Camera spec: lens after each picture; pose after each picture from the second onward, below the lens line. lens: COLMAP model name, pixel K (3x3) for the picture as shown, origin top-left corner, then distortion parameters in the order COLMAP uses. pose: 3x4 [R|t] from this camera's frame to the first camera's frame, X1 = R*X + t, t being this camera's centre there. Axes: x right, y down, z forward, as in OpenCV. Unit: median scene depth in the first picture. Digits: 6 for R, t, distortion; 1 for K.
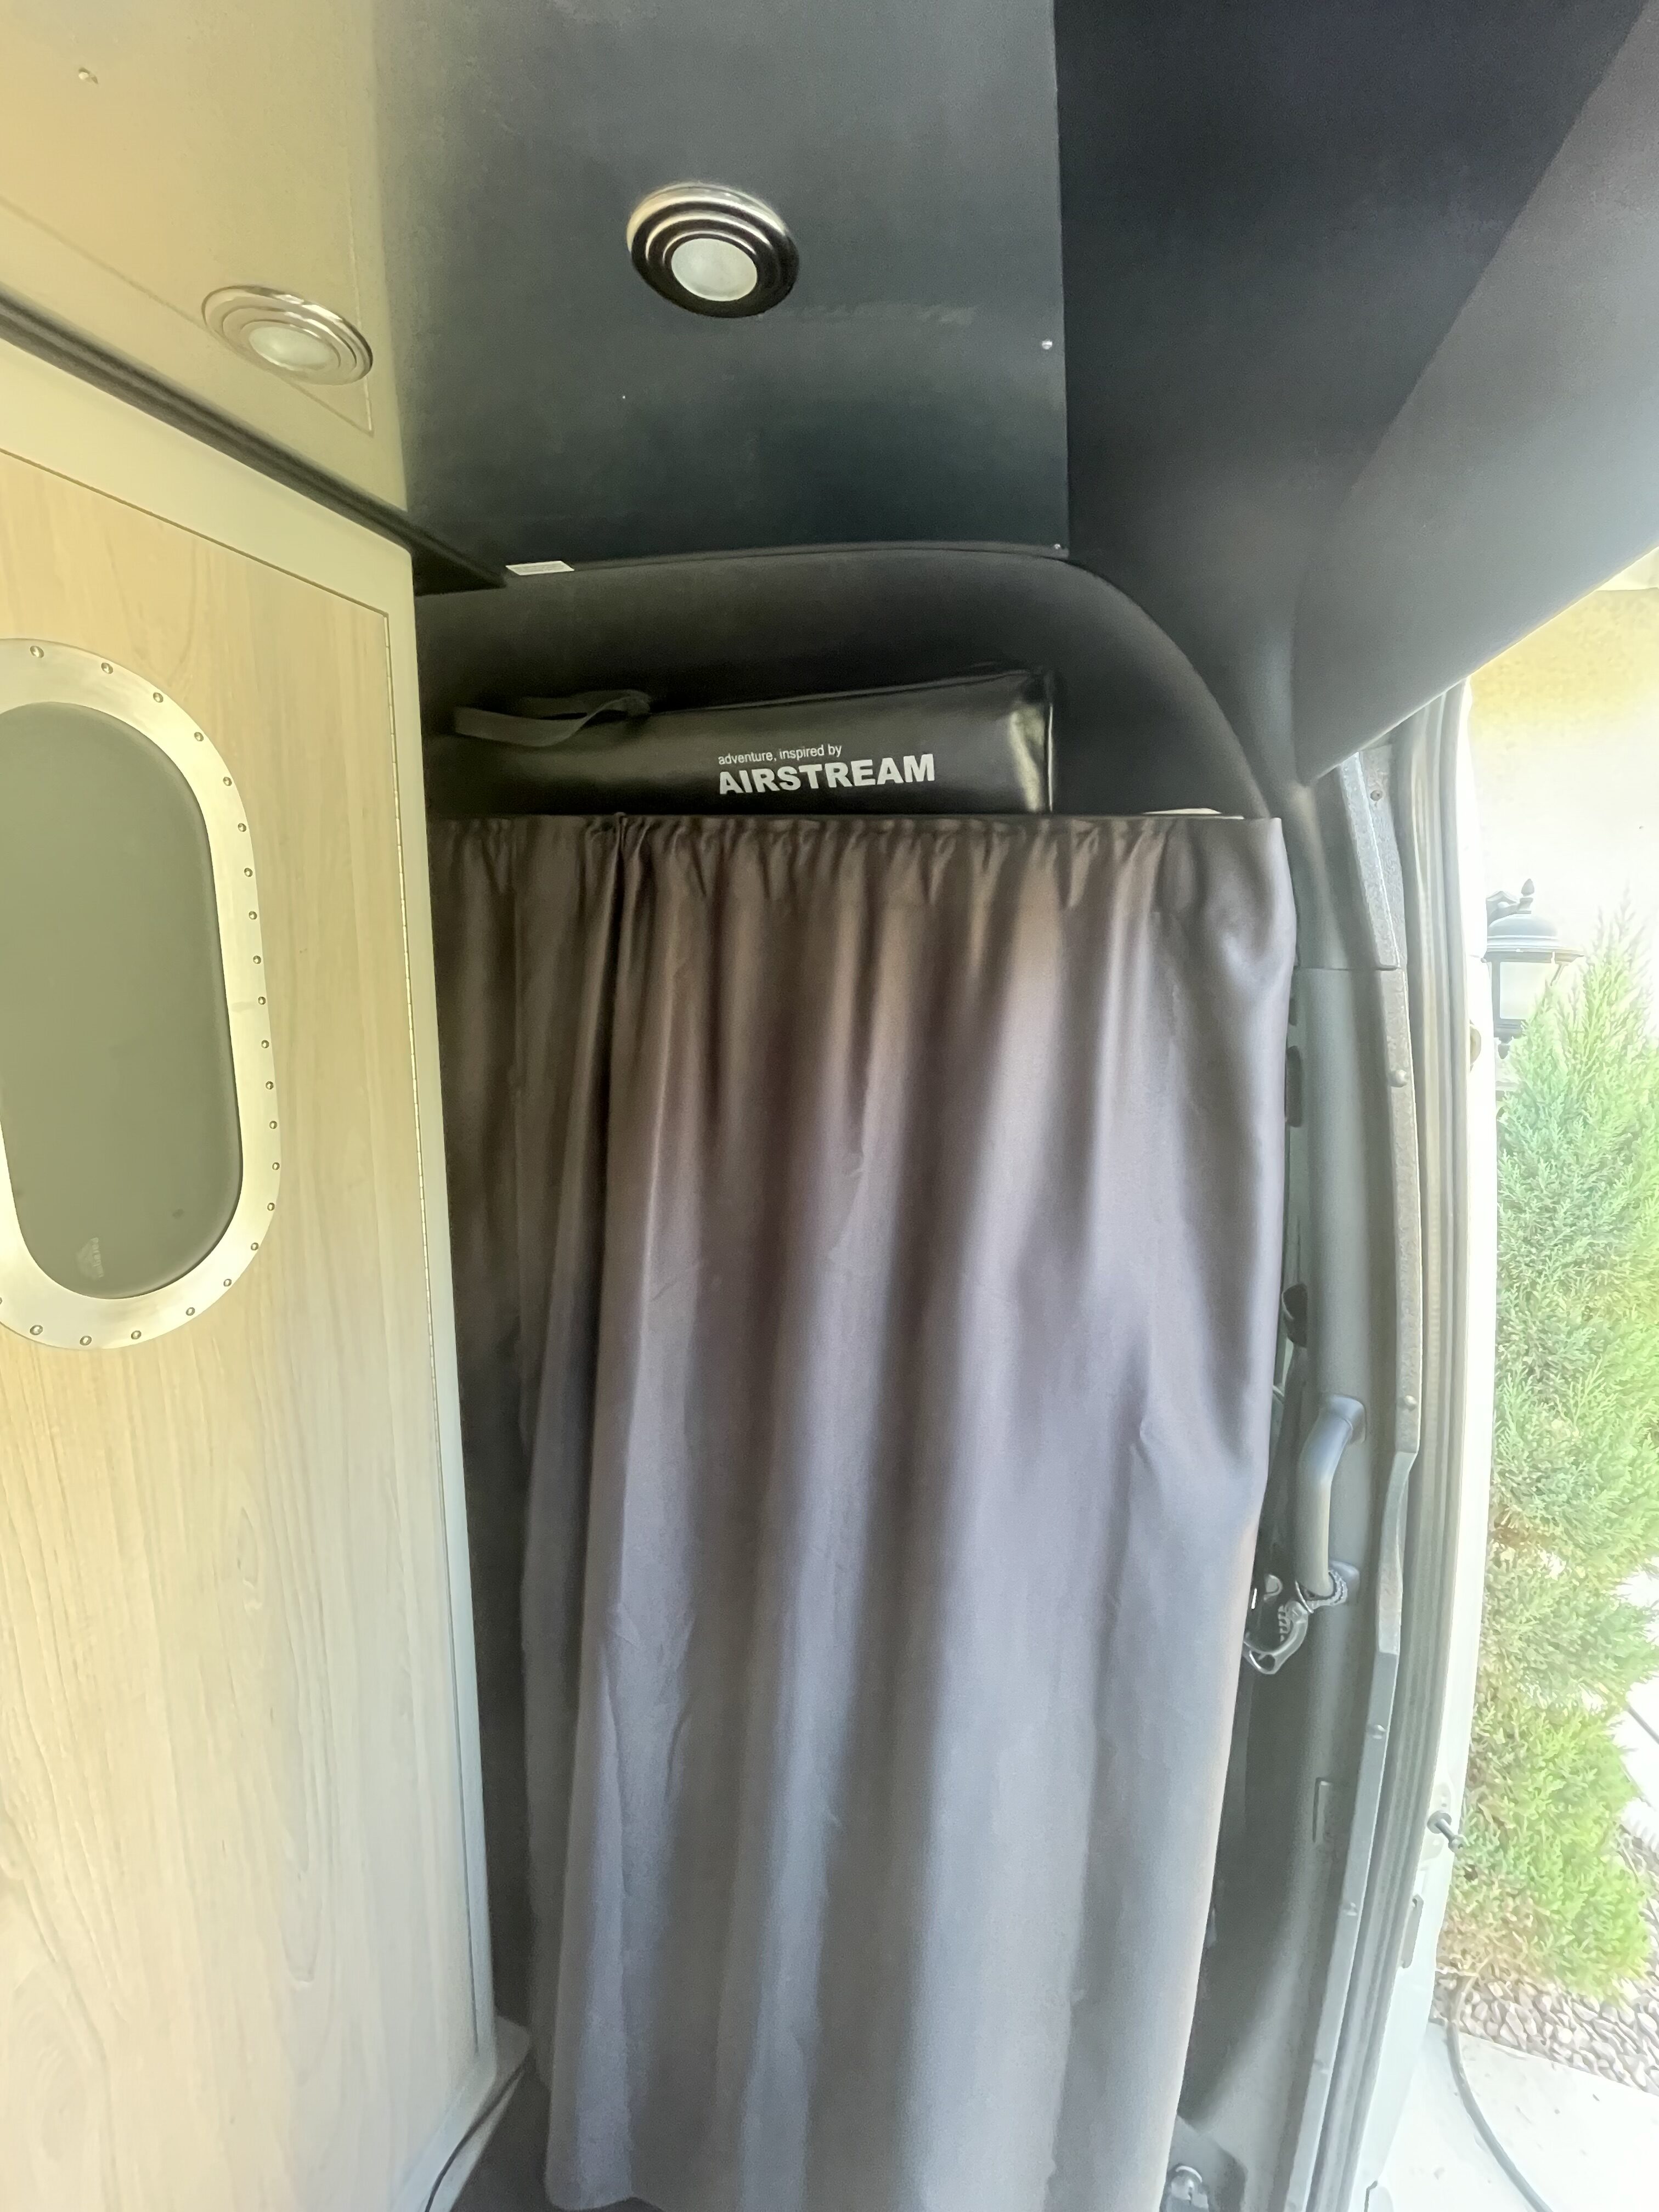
lens RADIAL K [[887.4, 0, 834.1], [0, 887.4, 1099.7], [0, 0, 1]] dist [-0.002737, -0.000977]
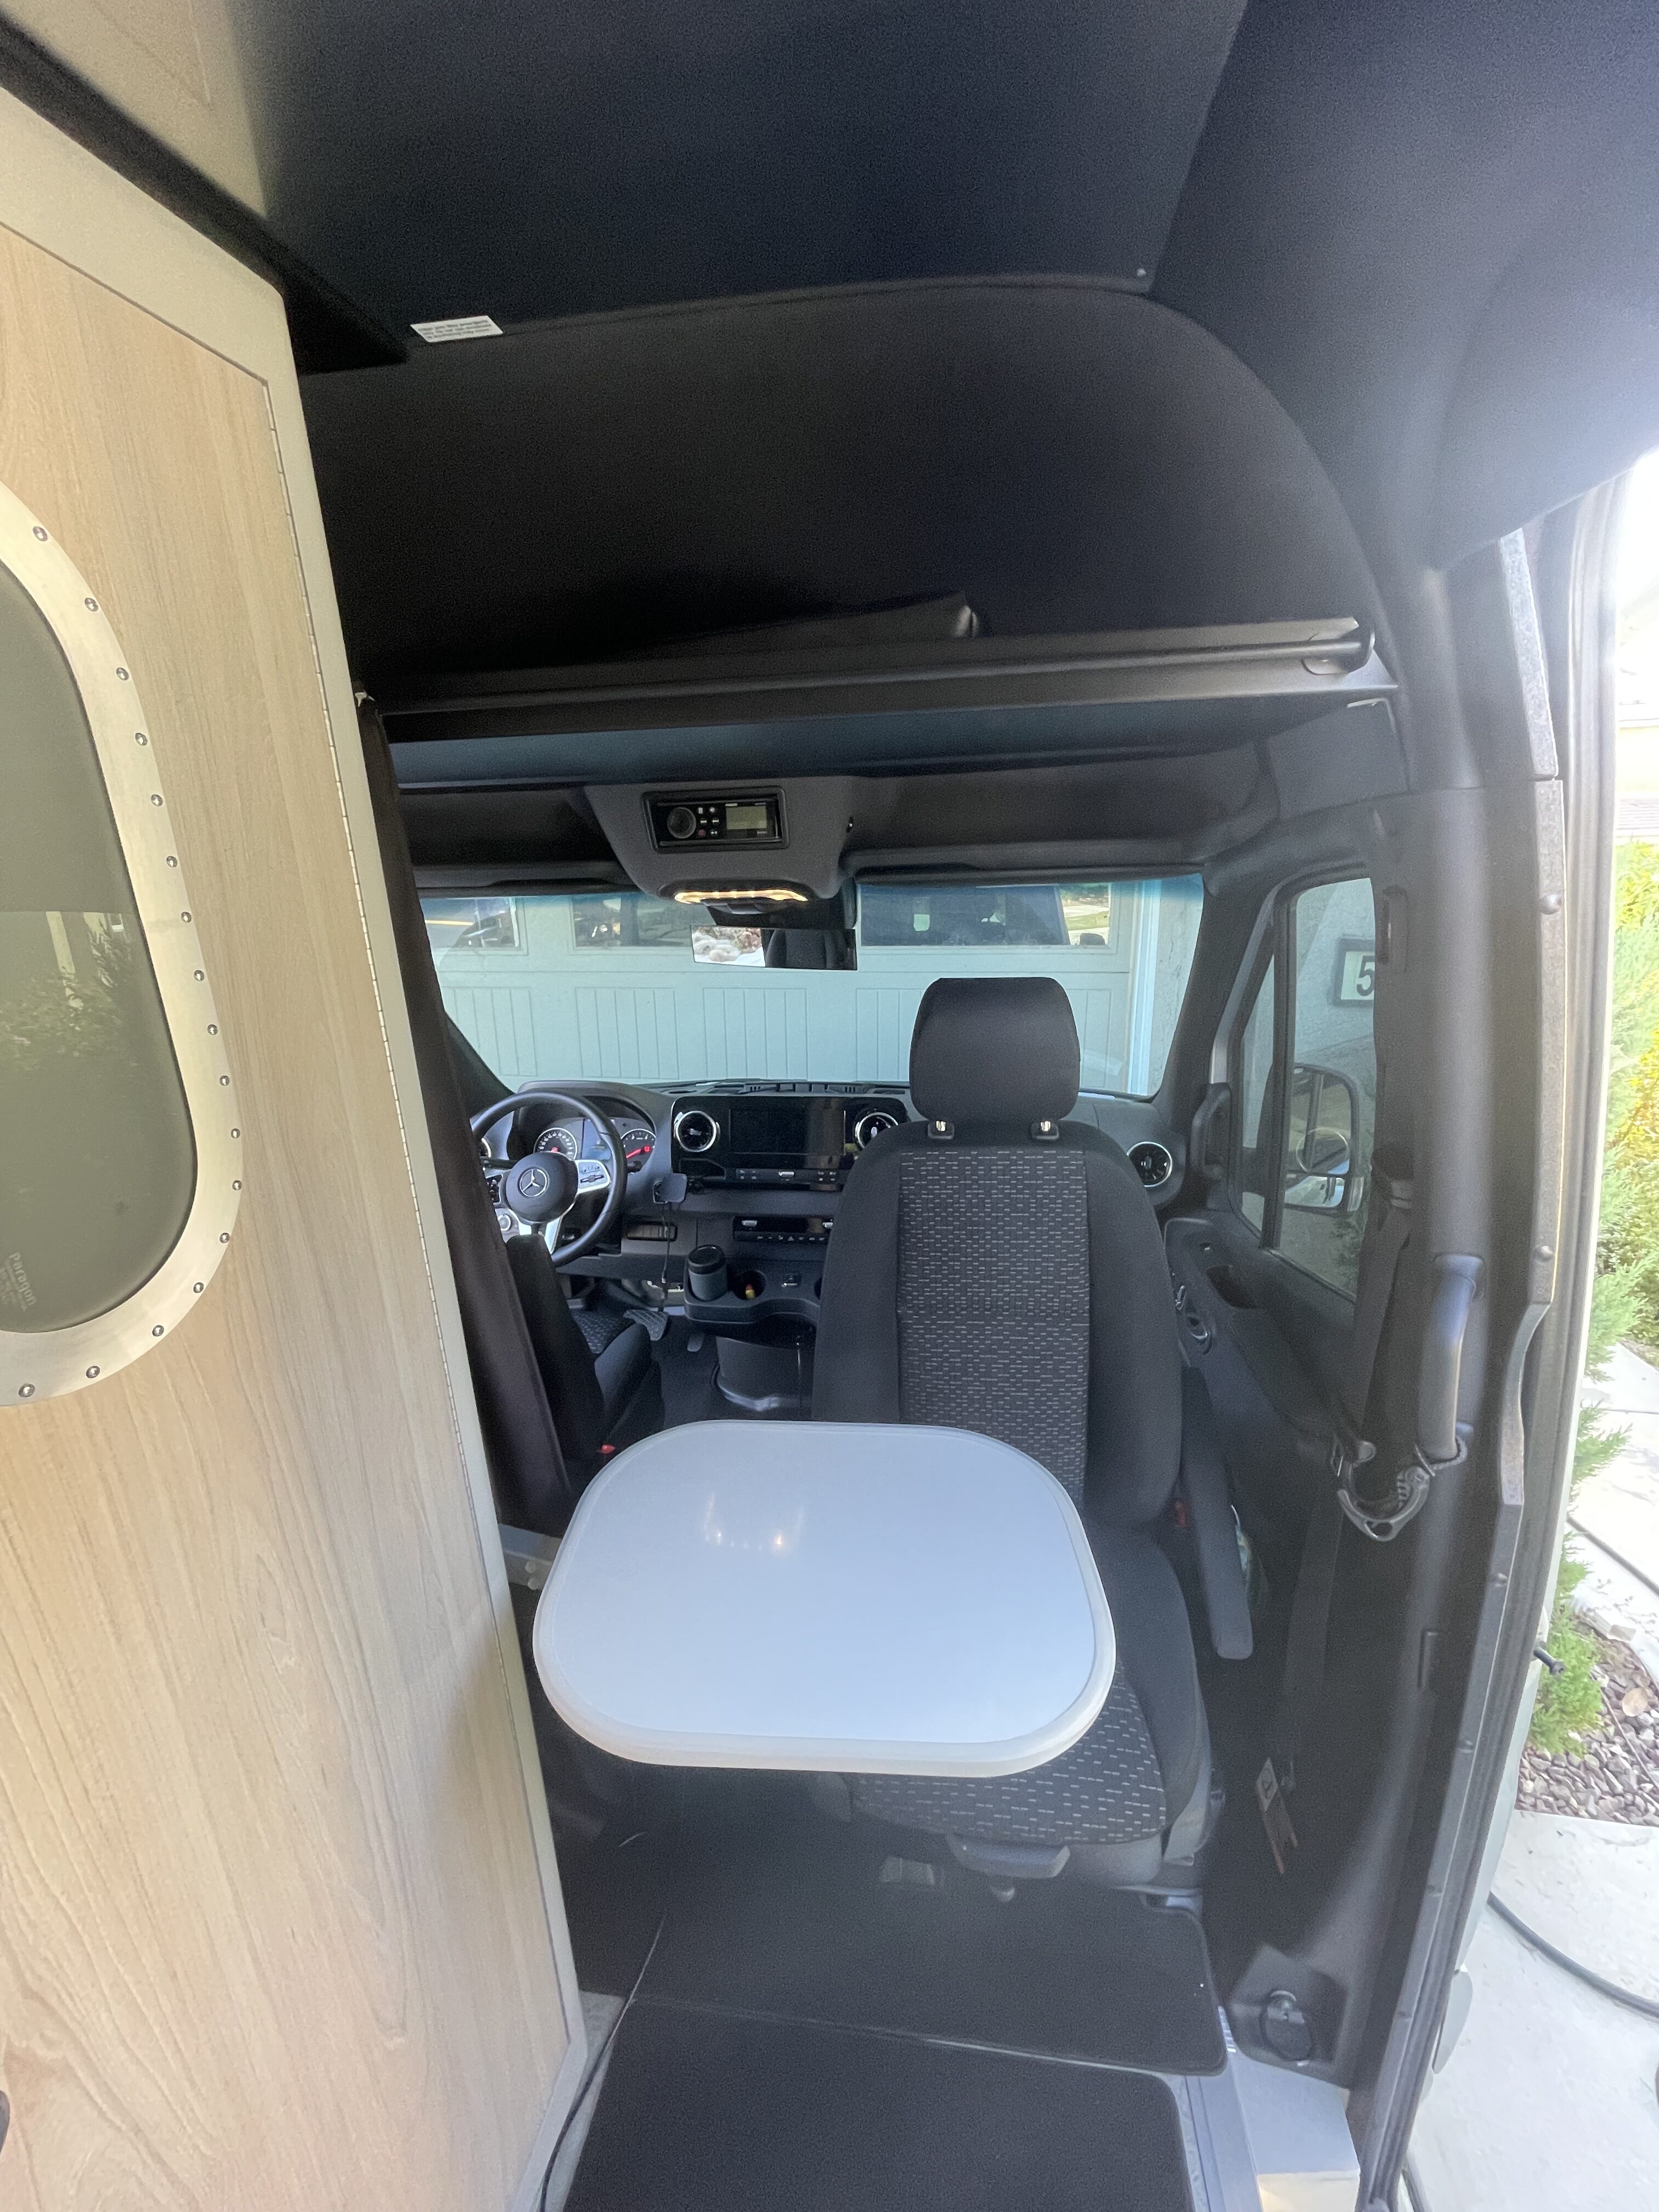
lens RADIAL K [[887.4, 0, 829.3], [0, 887.4, 1100.8], [0, 0, 1]] dist [-0.002737, -0.000977]
pose [[0.988492, -0.102334, 0.111410, -0.180516], [0.091411, 0.990870, 0.099104, 0.015779], [-0.120534, -0.087780, 0.988821, 0.157877]]
